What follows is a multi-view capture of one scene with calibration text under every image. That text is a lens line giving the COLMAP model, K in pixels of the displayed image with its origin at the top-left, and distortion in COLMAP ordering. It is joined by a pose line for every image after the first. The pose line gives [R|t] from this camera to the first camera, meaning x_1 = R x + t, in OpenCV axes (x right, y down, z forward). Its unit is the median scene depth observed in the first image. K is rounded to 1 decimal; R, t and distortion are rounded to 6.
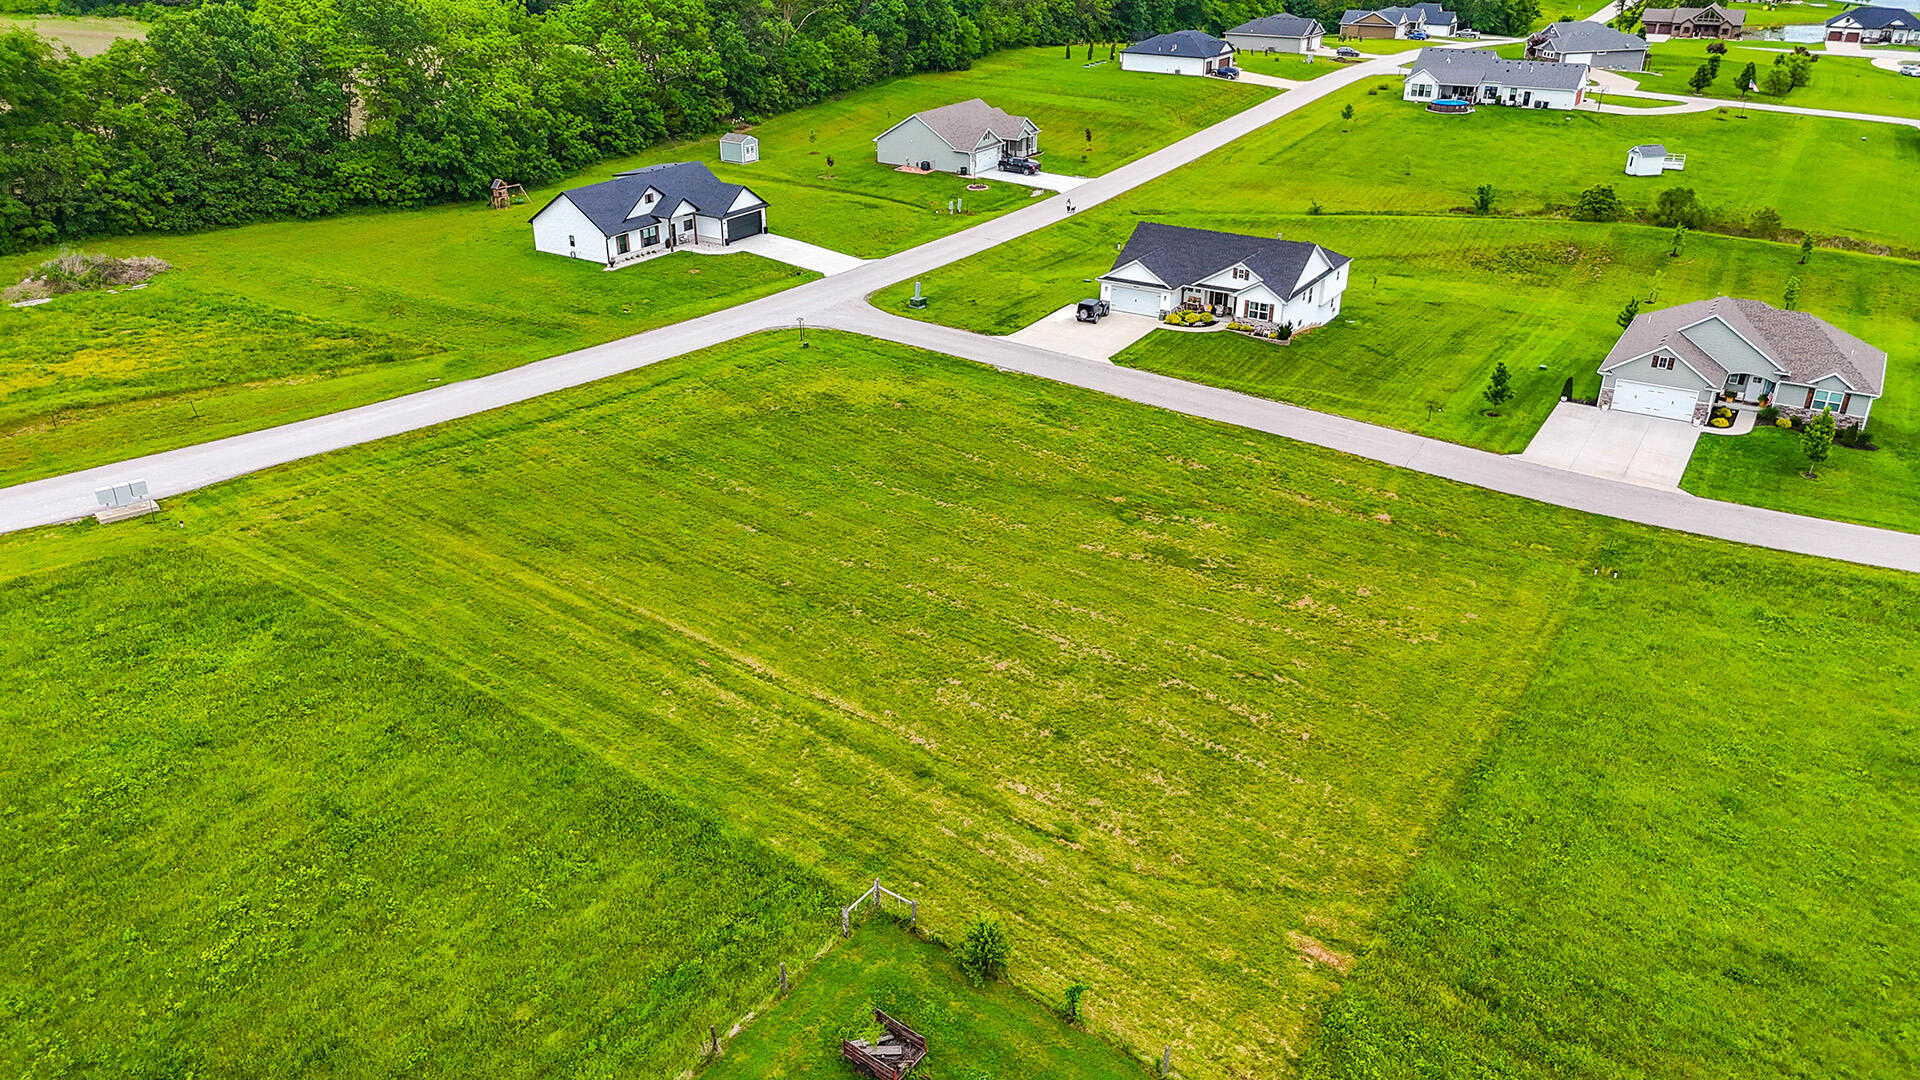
lens RADIAL K [[1414.8, 0, 955.2], [0, 1414.8, 540.4], [0, 0, 1]] dist [0.074422, -0.034005]
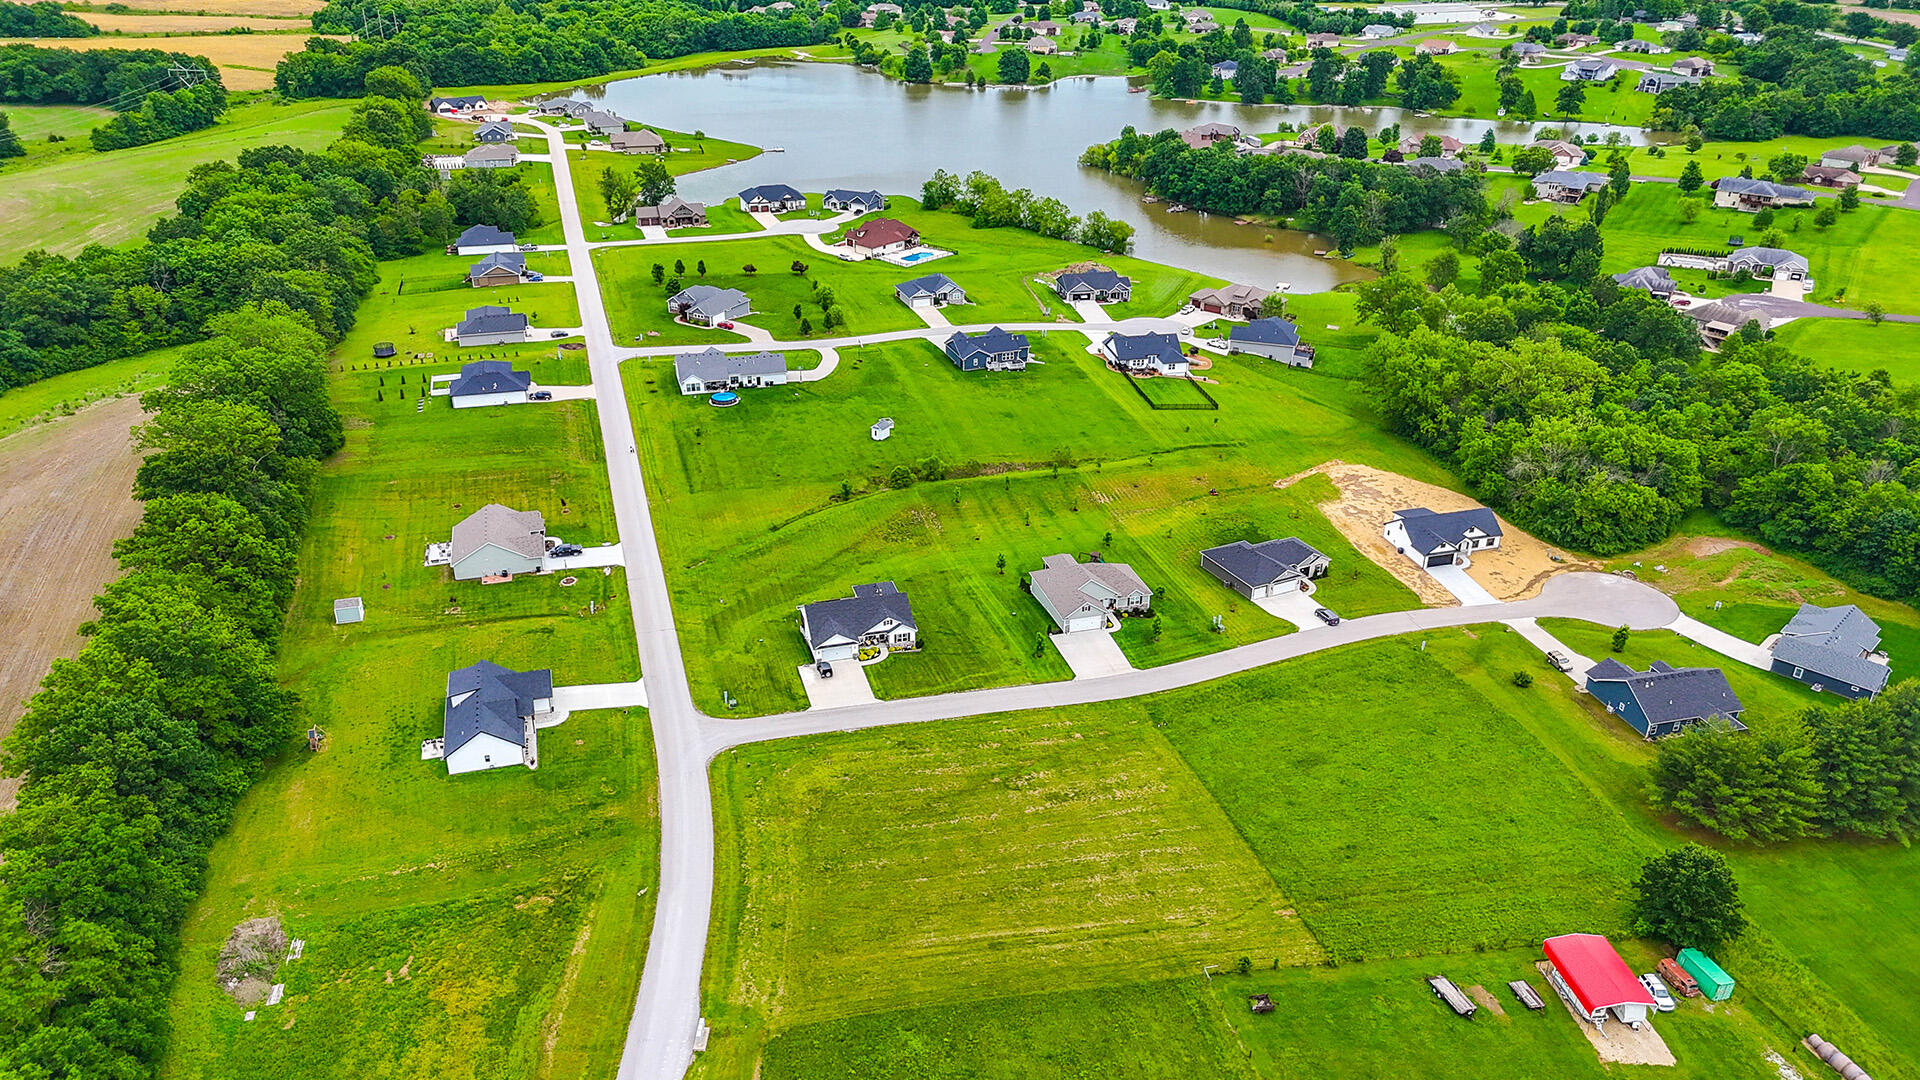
lens RADIAL K [[1414.8, 0, 960.8], [0, 1414.8, 538.0], [0, 0, 1]] dist [0.074422, -0.034005]
pose [[0.666843, -0.327429, 0.669411, -0.934492], [0.314735, 0.937996, 0.145274, -0.531119], [-0.675472, 0.113812, 0.728550, -0.413659]]
